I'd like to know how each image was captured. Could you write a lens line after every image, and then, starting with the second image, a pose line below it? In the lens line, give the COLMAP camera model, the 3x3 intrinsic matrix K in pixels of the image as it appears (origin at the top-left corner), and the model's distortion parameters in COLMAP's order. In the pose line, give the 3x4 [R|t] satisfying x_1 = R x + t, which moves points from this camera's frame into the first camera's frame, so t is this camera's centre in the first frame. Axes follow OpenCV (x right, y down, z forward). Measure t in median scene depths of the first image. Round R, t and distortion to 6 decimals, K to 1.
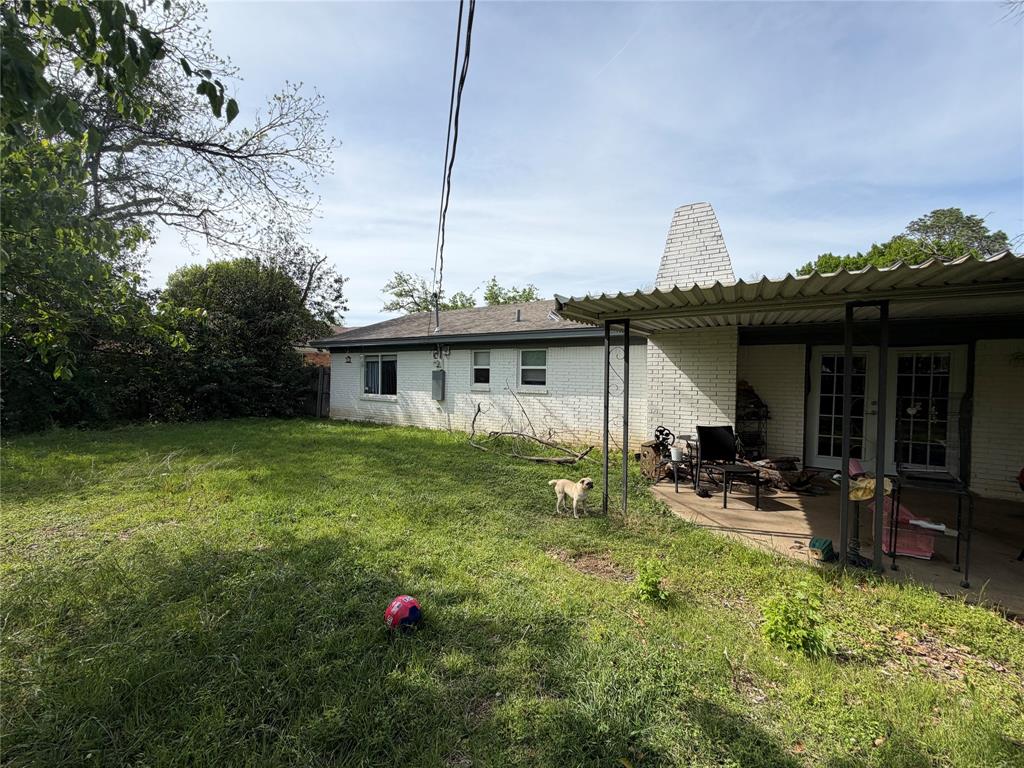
lens RADIAL K [[408.1, 0, 510.1], [0, 408.1, 386.1], [0, 0, 1]] dist [0.001401, 0.000187]
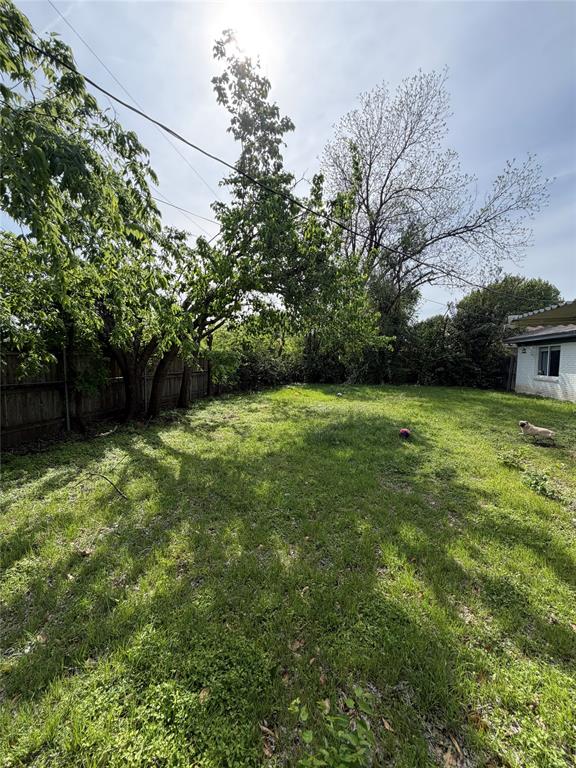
lens RADIAL K [[306.1, 0, 288.1], [0, 306.1, 382.0], [0, 0, 1]] dist [0.001401, 0.000187]
pose [[0.334176, 0.052511, -0.941047, 0.345104], [-0.017048, 0.998620, 0.049669, 0.004999], [0.942357, -0.000555, 0.334610, -0.141298]]
